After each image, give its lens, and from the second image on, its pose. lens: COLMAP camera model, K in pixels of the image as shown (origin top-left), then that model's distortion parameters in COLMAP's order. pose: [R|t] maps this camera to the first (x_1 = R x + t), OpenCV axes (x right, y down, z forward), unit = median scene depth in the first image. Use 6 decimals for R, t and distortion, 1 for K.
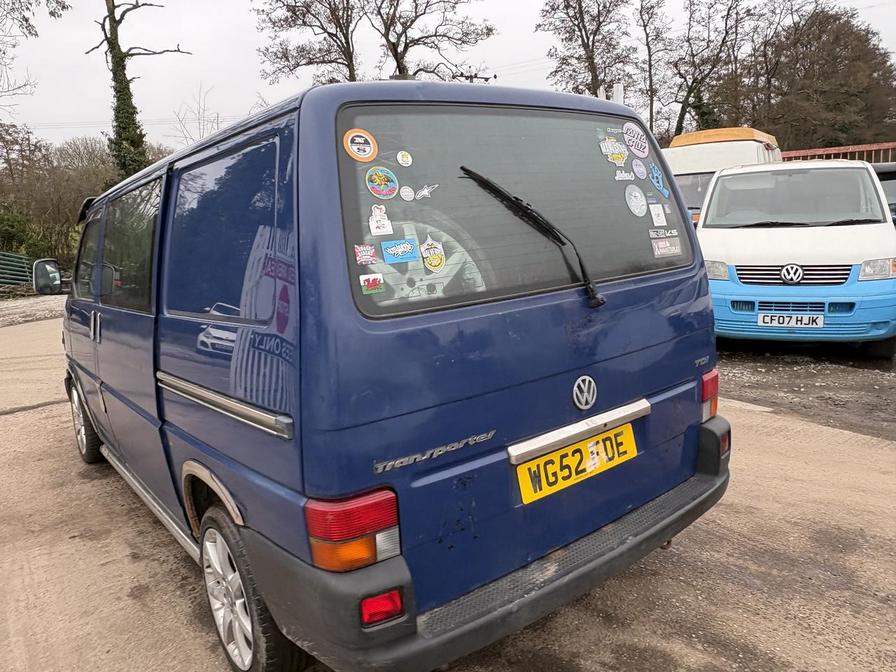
lens RADIAL K [[653.4, 0, 451.4], [0, 653.4, 329.5], [0, 0, 1]] dist [0.000056, -0.003491]
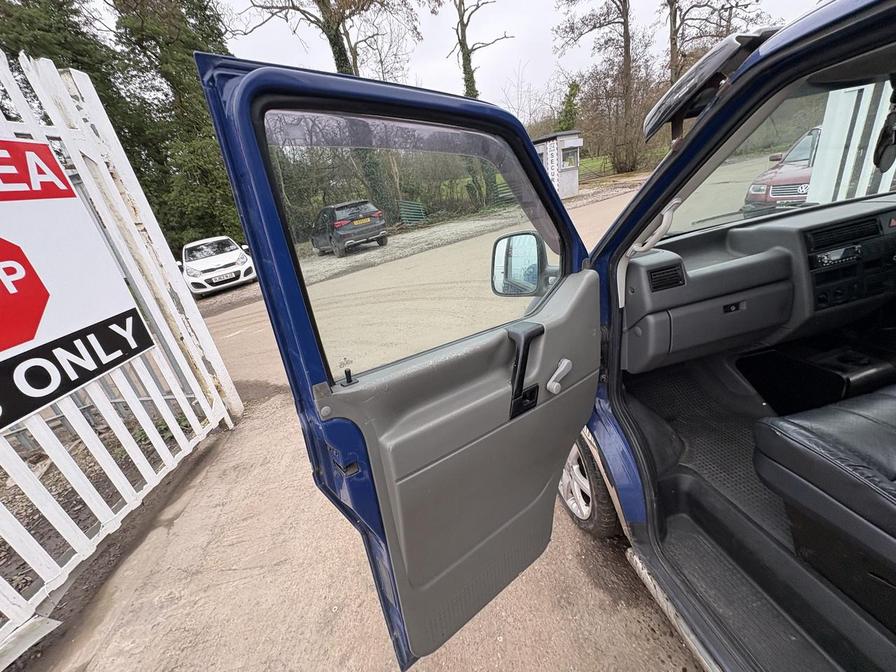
lens RADIAL K [[355.6, 0, 448.1], [0, 355.6, 336.7], [0, 0, 1]] dist [-0.001134, -0.000214]
pose [[0.880675, 0.096108, -0.463869, -1.032162], [0.036723, 0.962407, 0.269119, -0.186493], [0.472295, -0.254041, 0.844038, 1.291276]]
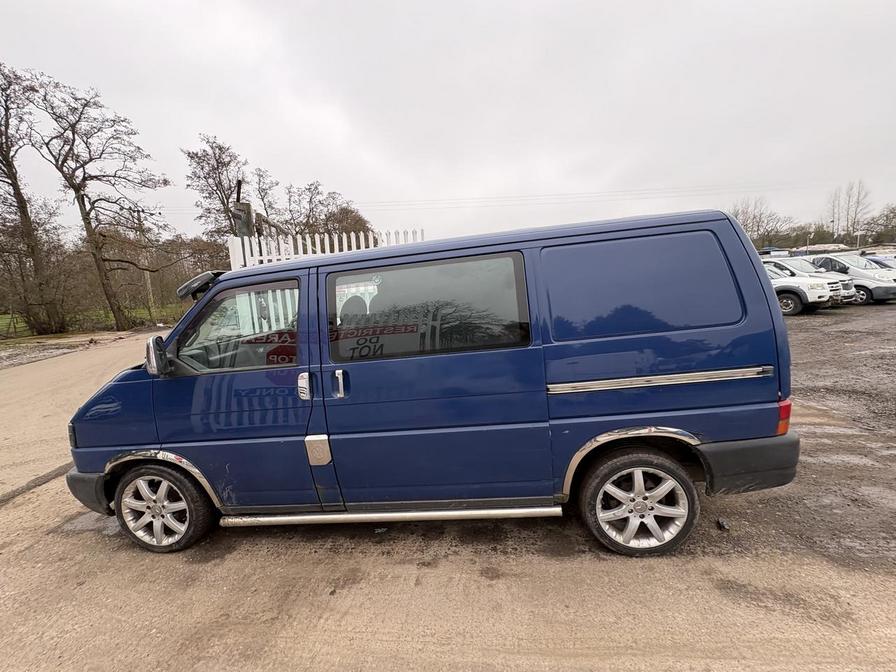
lens RADIAL K [[355.6, 0, 448.1], [0, 355.6, 336.7], [0, 0, 1]] dist [-0.001134, -0.000214]
pose [[0.693063, -0.086881, 0.715622, -1.231575], [0.150384, 0.988295, -0.025658, -0.054824], [-0.705016, 0.125400, 0.698016, 0.654324]]
